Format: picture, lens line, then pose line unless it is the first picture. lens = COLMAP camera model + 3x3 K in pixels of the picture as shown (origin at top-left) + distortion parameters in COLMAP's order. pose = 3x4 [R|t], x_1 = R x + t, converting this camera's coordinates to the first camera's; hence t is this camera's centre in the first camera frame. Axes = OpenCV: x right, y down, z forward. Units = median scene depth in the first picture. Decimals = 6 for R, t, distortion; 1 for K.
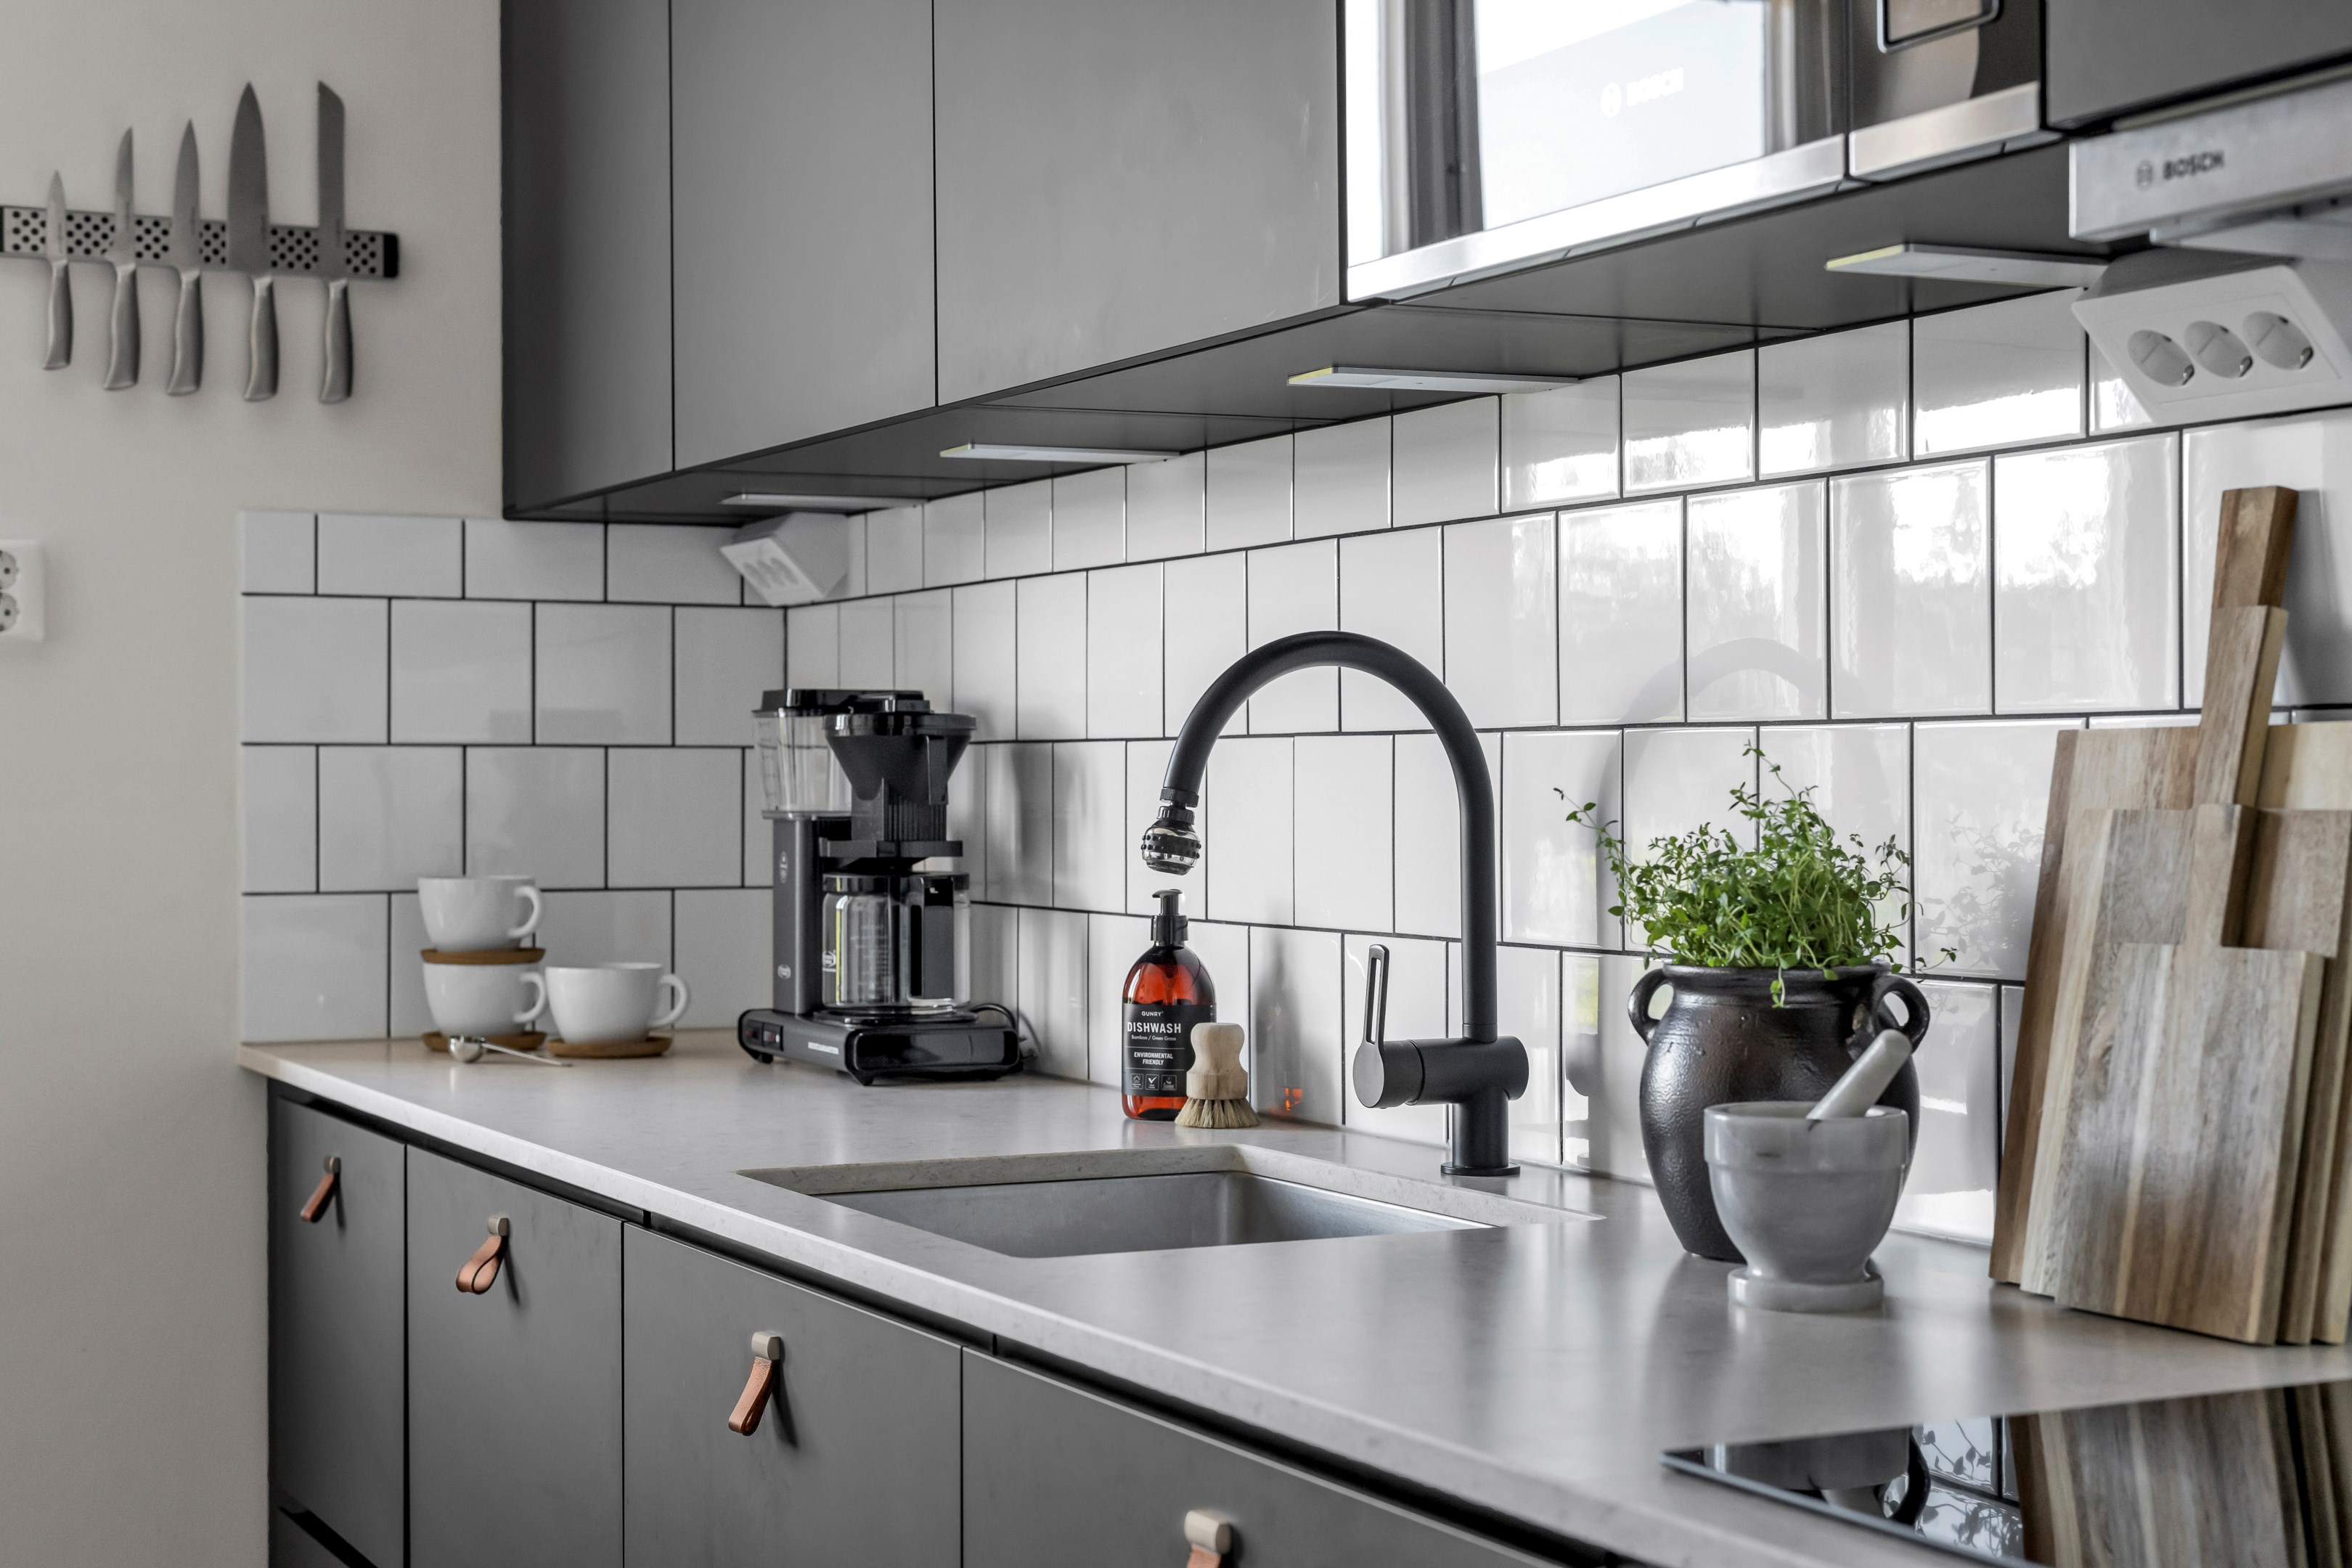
lens RADIAL K [[3526.7, 0, 1176.0], [0, 3526.7, 784.0], [0, 0, 1]] dist [0.001470, 0.058347]
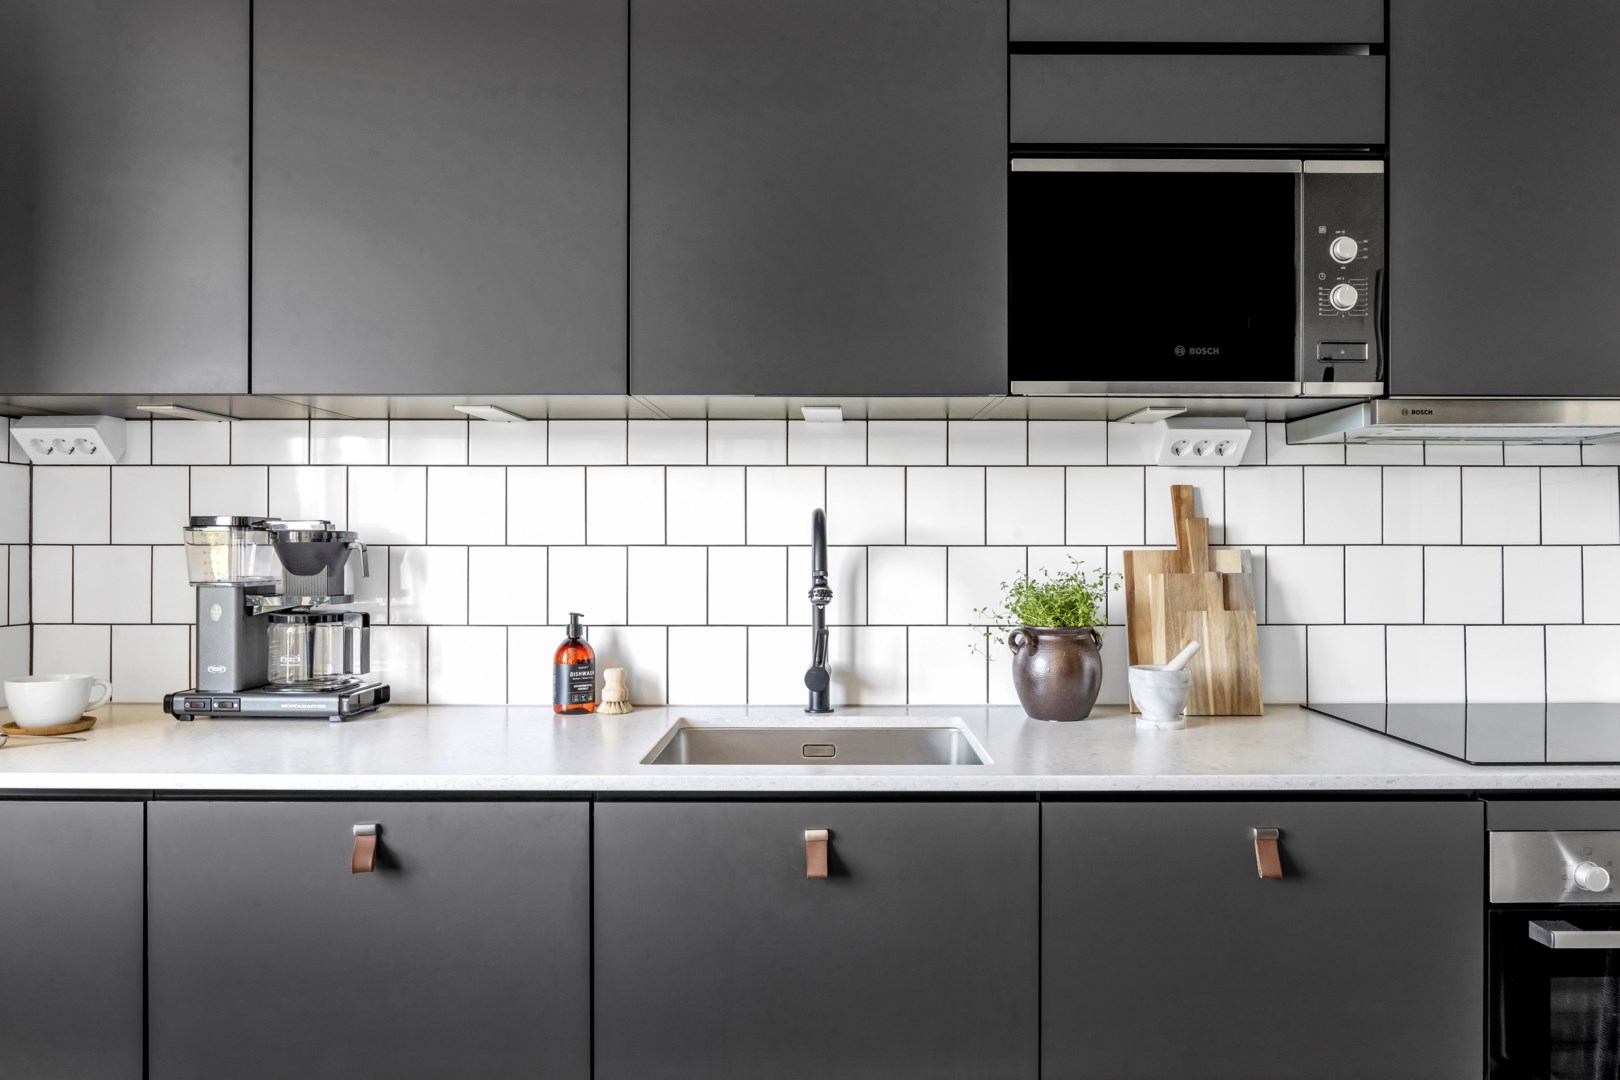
lens RADIAL K [[1026.7, 0, 810.0], [0, 1026.7, 540.0], [0, 0, 1]] dist [-0.003164, -0.000122]
pose [[0.433550, 0.006060, 0.901109, -0.545592], [0.000006, 0.999977, -0.006728, -0.012940], [-0.901129, 0.002922, 0.433540, 0.586256]]
